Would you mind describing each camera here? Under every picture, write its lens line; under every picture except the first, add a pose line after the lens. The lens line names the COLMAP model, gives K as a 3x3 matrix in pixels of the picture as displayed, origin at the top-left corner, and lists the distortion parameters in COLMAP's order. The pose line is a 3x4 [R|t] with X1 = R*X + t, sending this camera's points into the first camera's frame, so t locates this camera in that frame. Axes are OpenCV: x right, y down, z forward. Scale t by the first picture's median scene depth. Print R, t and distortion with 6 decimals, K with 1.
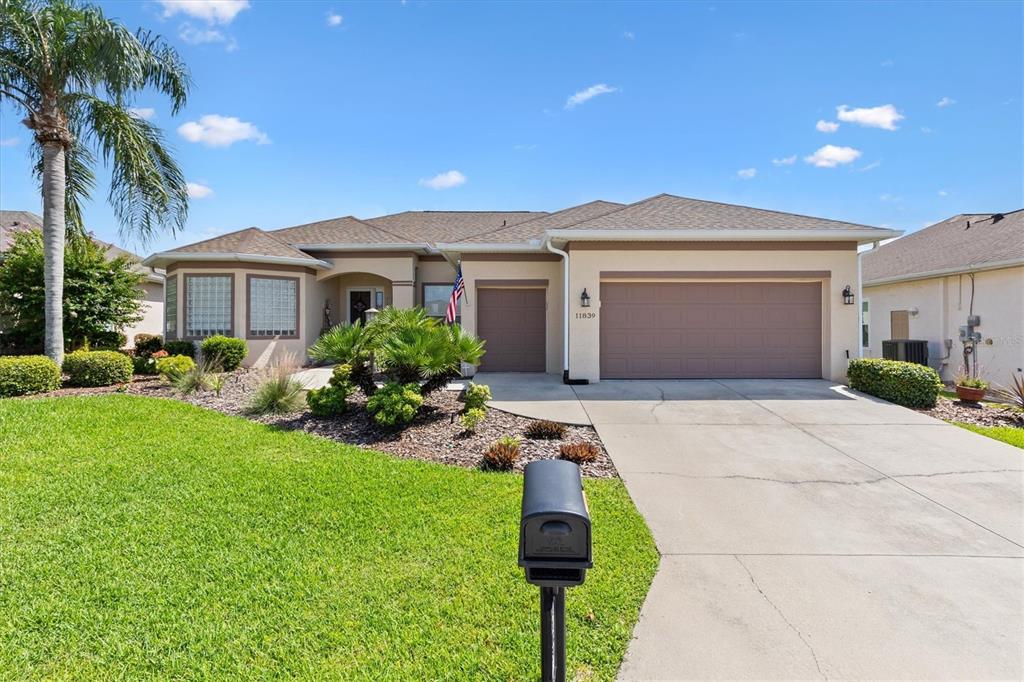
lens RADIAL K [[466.8, 0, 512.8], [0, 466.8, 335.2], [0, 0, 1]] dist [0.000656, 0.000389]
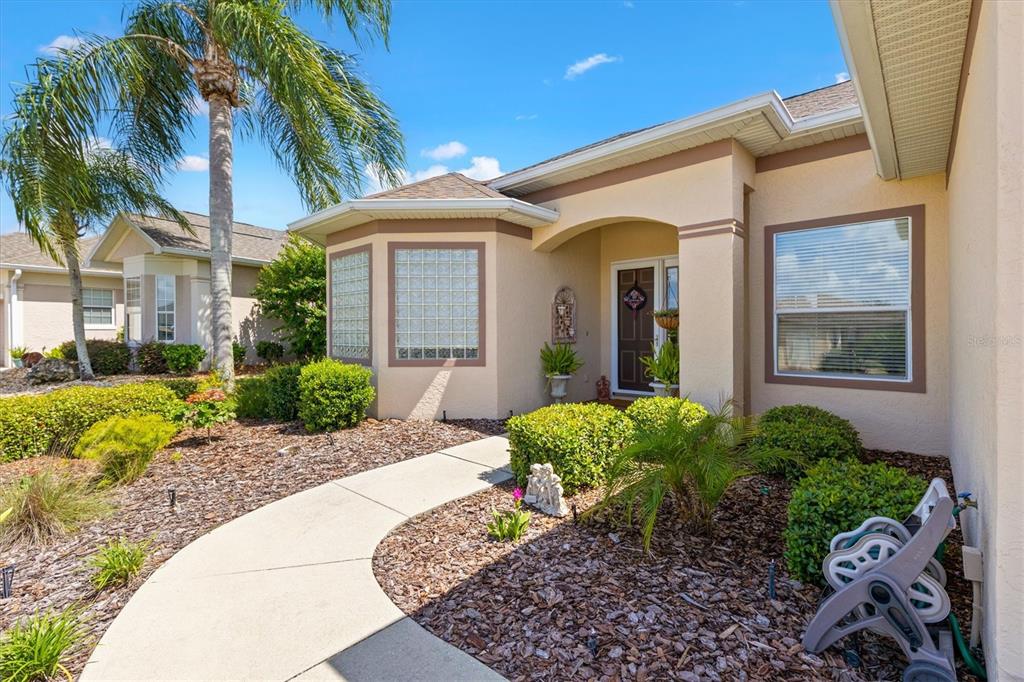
lens RADIAL K [[466.8, 0, 512.8], [0, 466.8, 335.2], [0, 0, 1]] dist [0.000656, 0.000389]
pose [[0.730600, 0.004511, -0.682791, -0.132368], [-0.008013, 0.999966, -0.001967, -0.033333], [0.682759, 0.006908, 0.730611, 0.899895]]
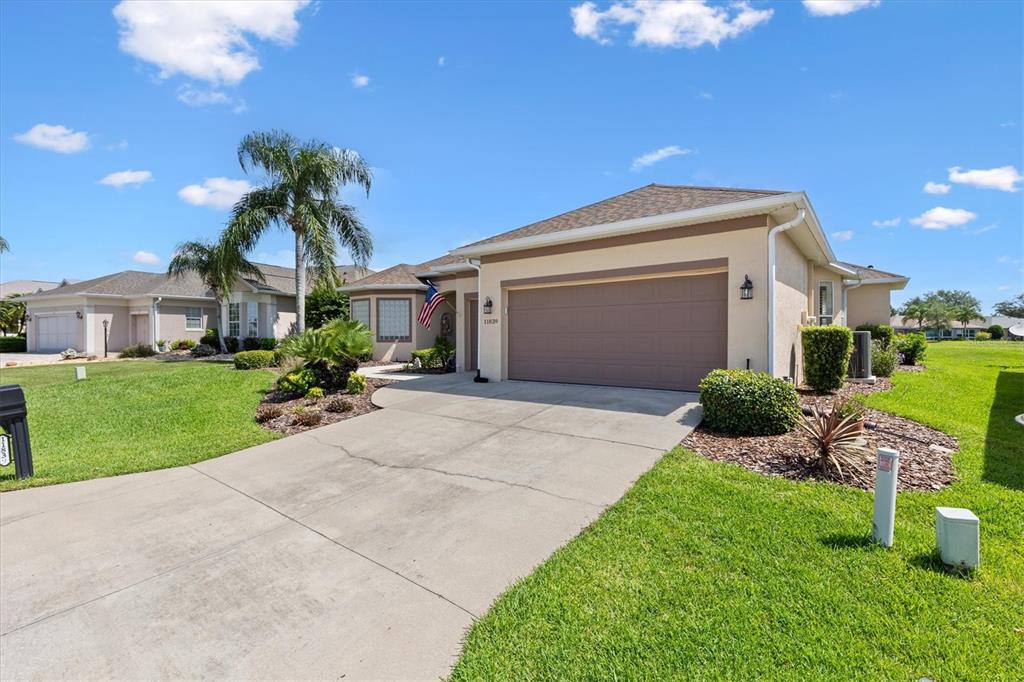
lens RADIAL K [[466.8, 0, 512.8], [0, 466.8, 335.2], [0, 0, 1]] dist [0.000656, 0.000389]
pose [[0.777404, -0.004529, -0.628986, 0.881403], [-0.005191, 0.999894, -0.013616, 0.005946], [0.628981, 0.013850, 0.777298, 0.157013]]
